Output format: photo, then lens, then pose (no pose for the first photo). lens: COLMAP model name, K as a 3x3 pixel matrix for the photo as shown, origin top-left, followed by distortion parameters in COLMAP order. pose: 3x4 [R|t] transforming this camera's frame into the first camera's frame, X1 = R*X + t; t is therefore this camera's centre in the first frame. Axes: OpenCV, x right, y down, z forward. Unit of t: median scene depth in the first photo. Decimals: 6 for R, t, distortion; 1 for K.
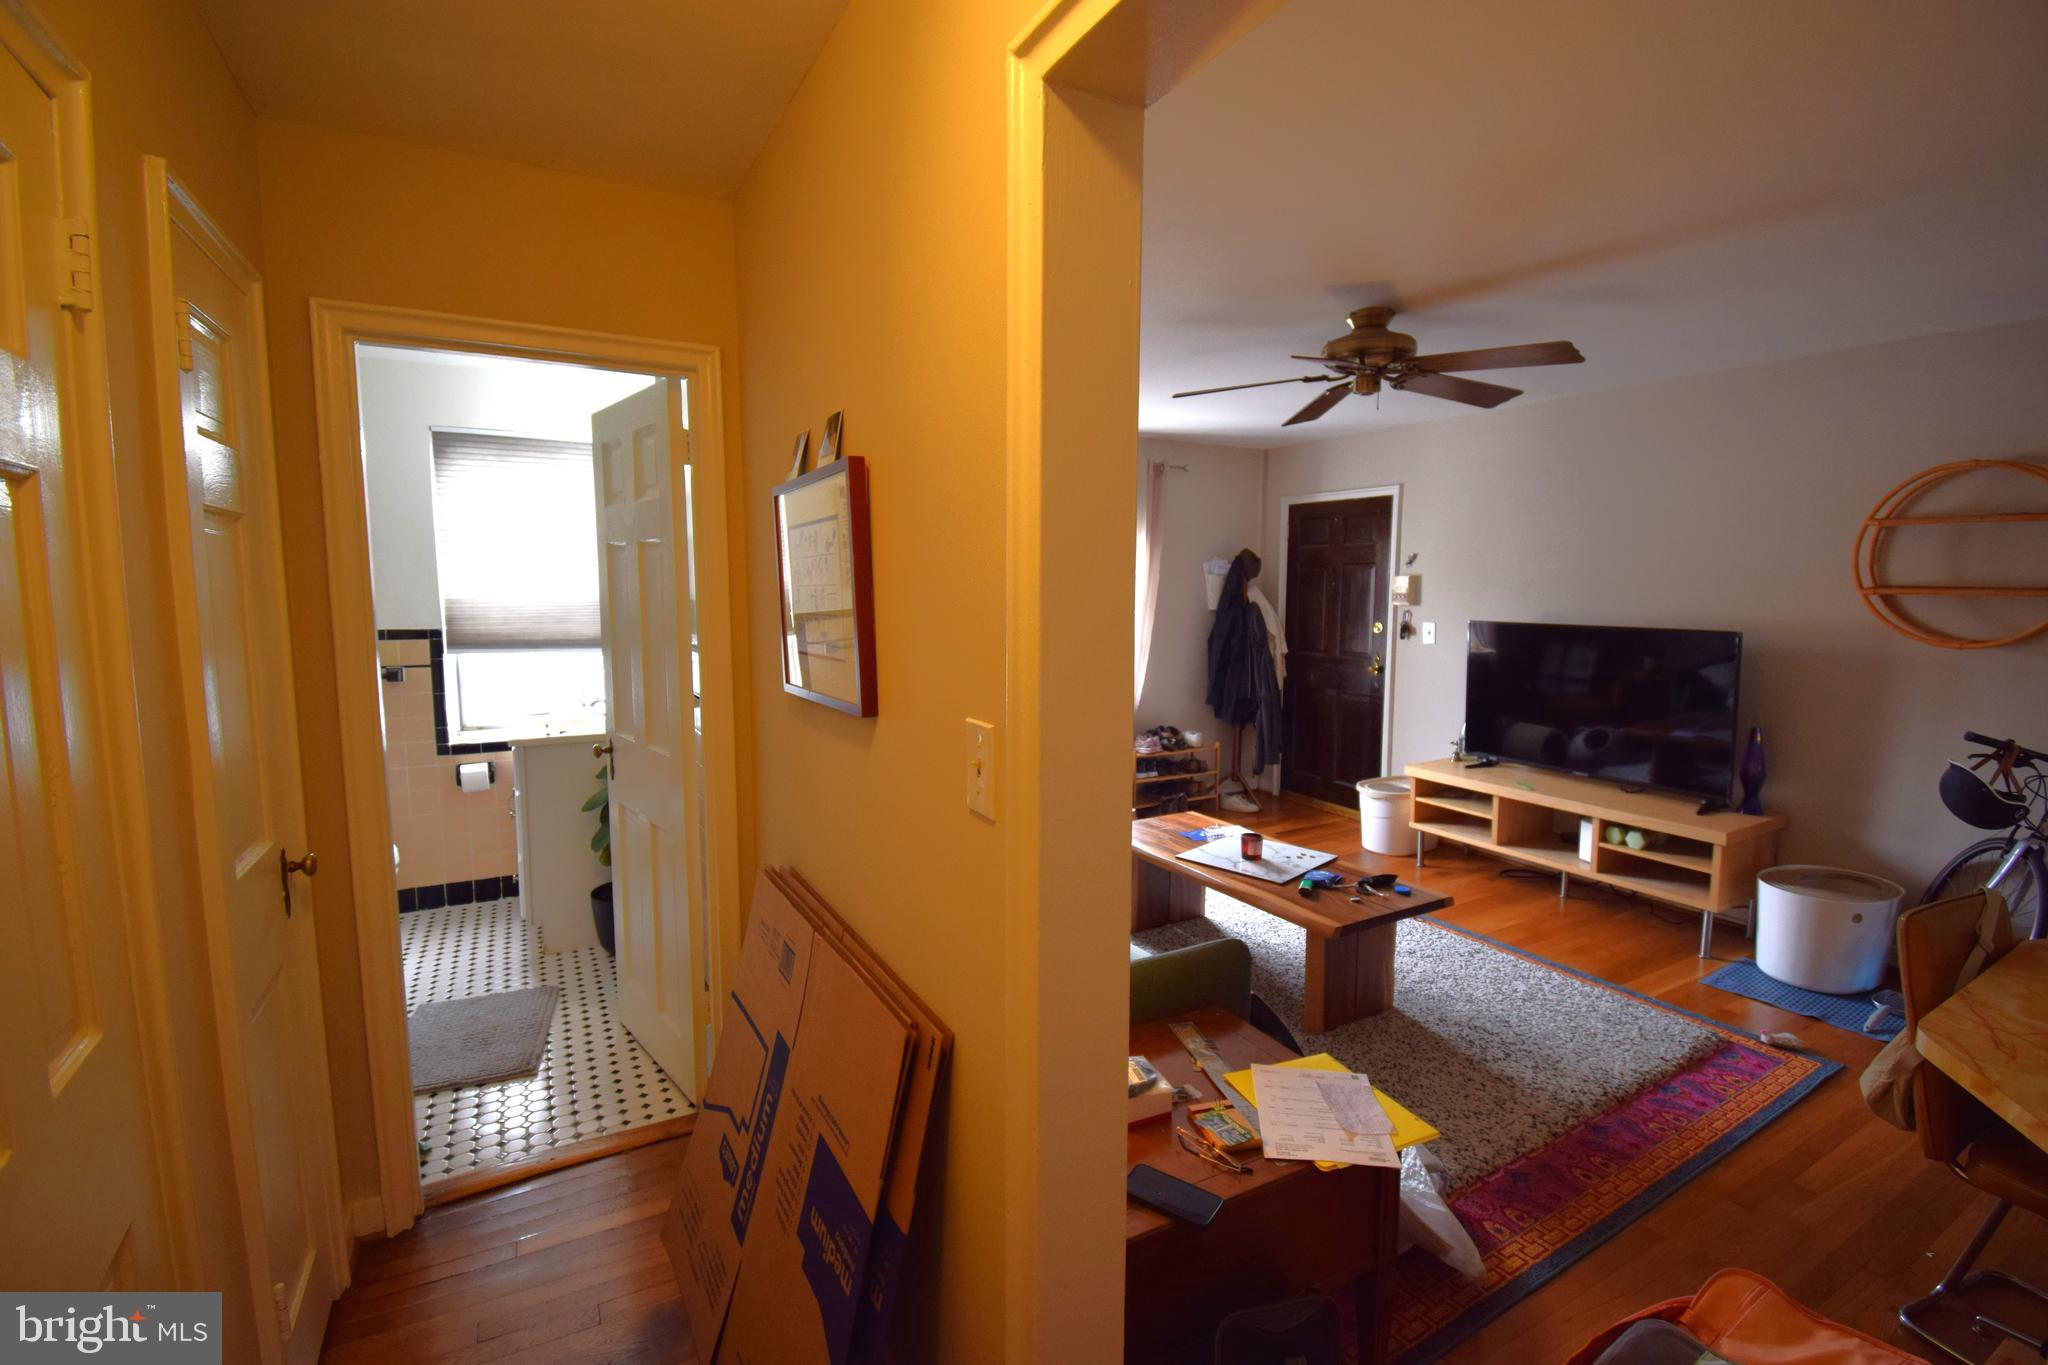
lens RADIAL K [[901.8, 0, 1031.3], [0, 901.8, 681.1], [0, 0, 1]] dist [0.022324, -0.027486]
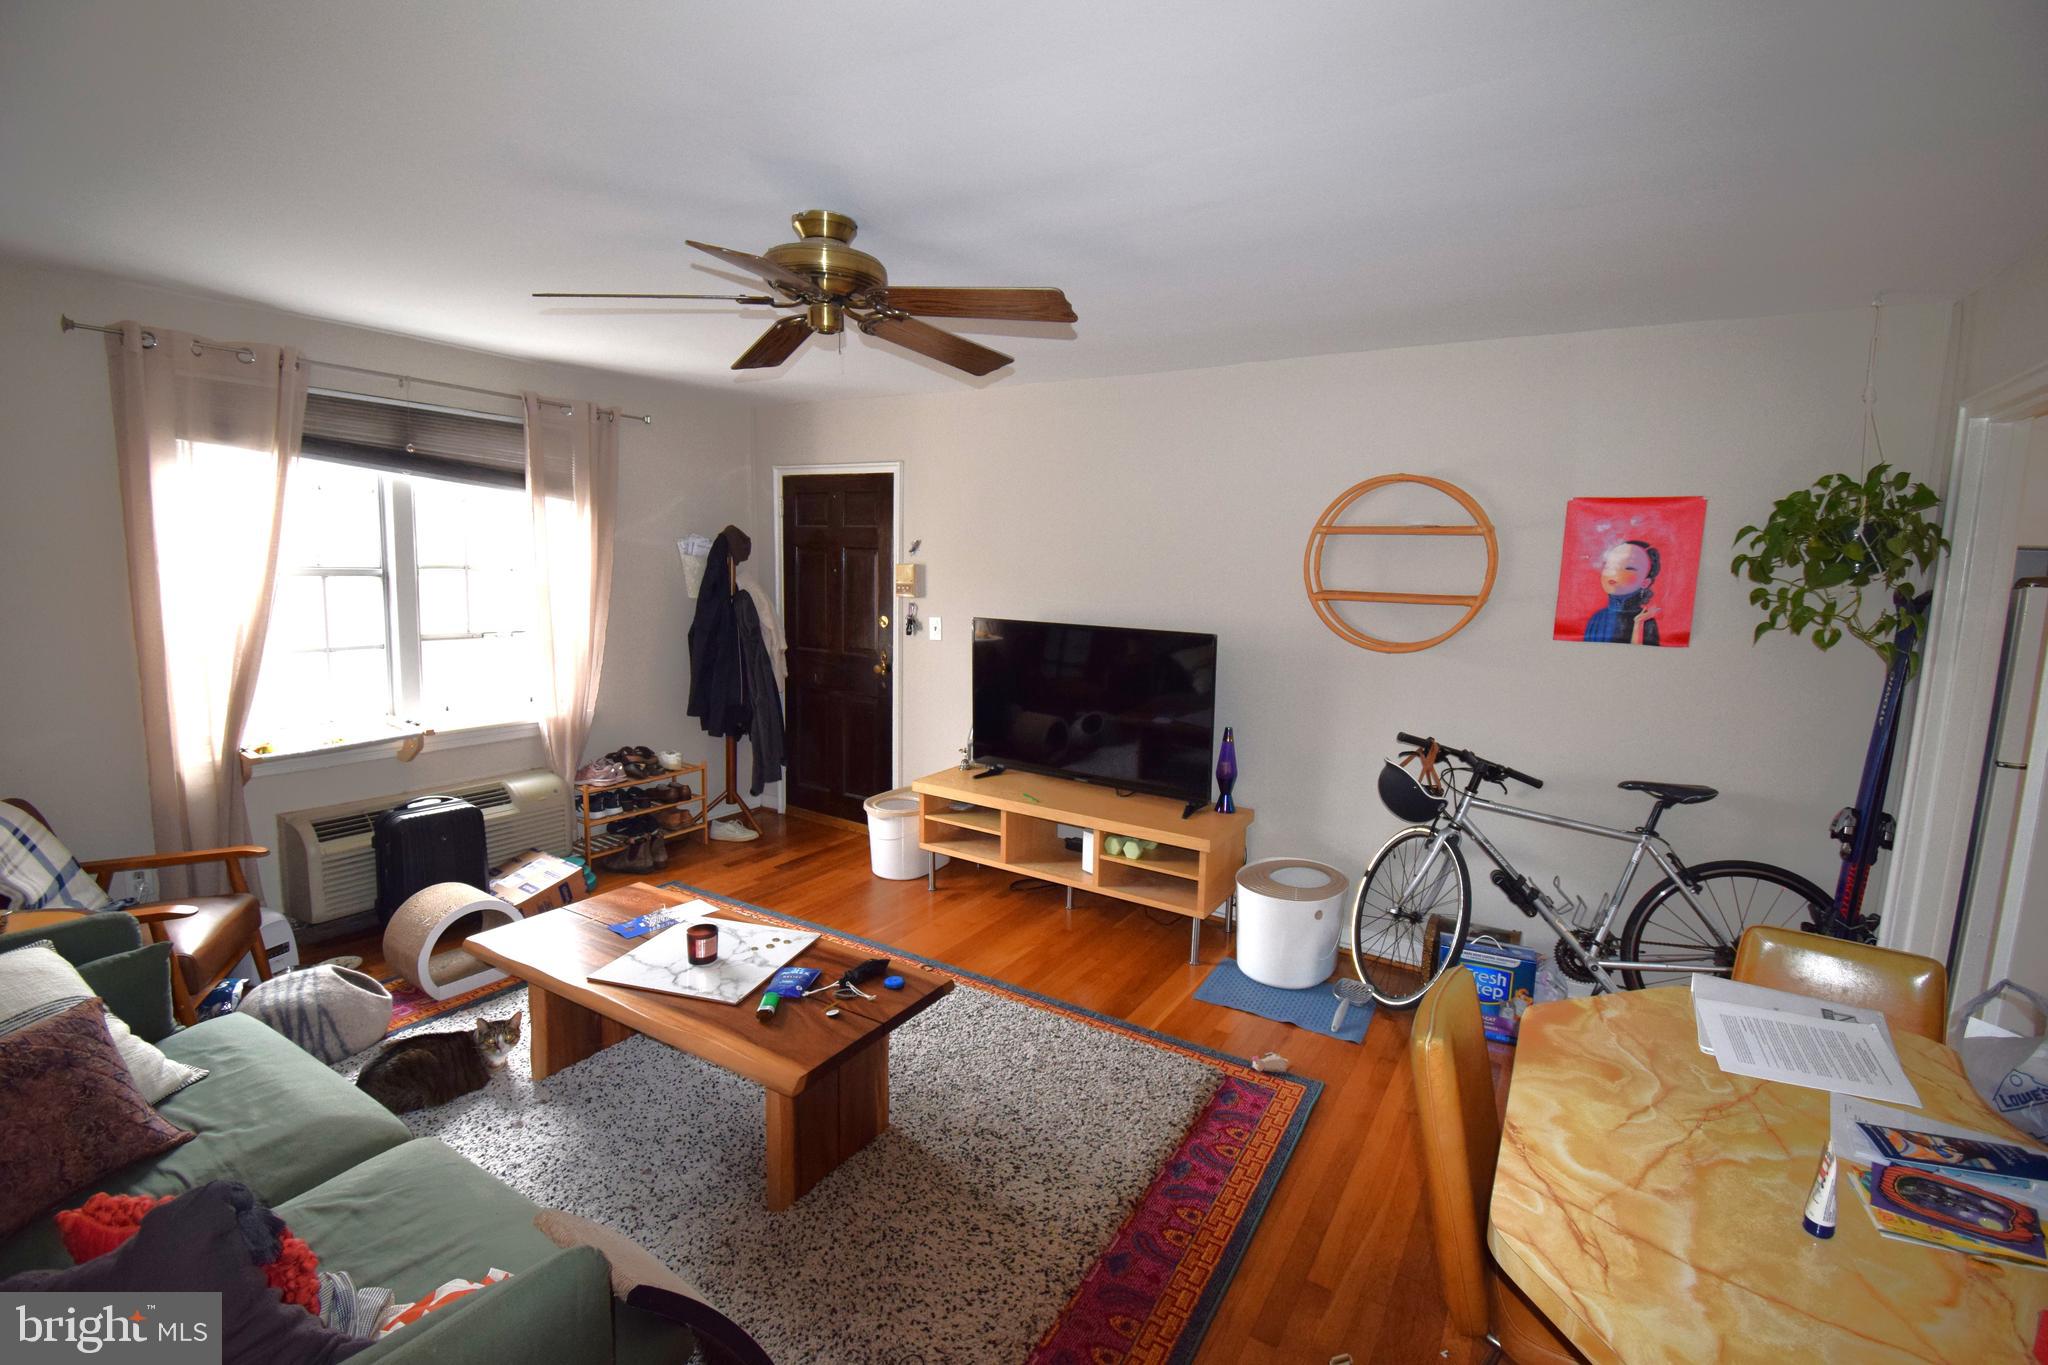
lens RADIAL K [[901.8, 0, 1031.3], [0, 901.8, 681.1], [0, 0, 1]] dist [0.022324, -0.027486]
pose [[0.878839, -0.041754, 0.475287, 0.138224], [0.026375, 0.998892, 0.038985, -0.050545], [-0.476388, -0.021726, 0.878967, 0.235622]]
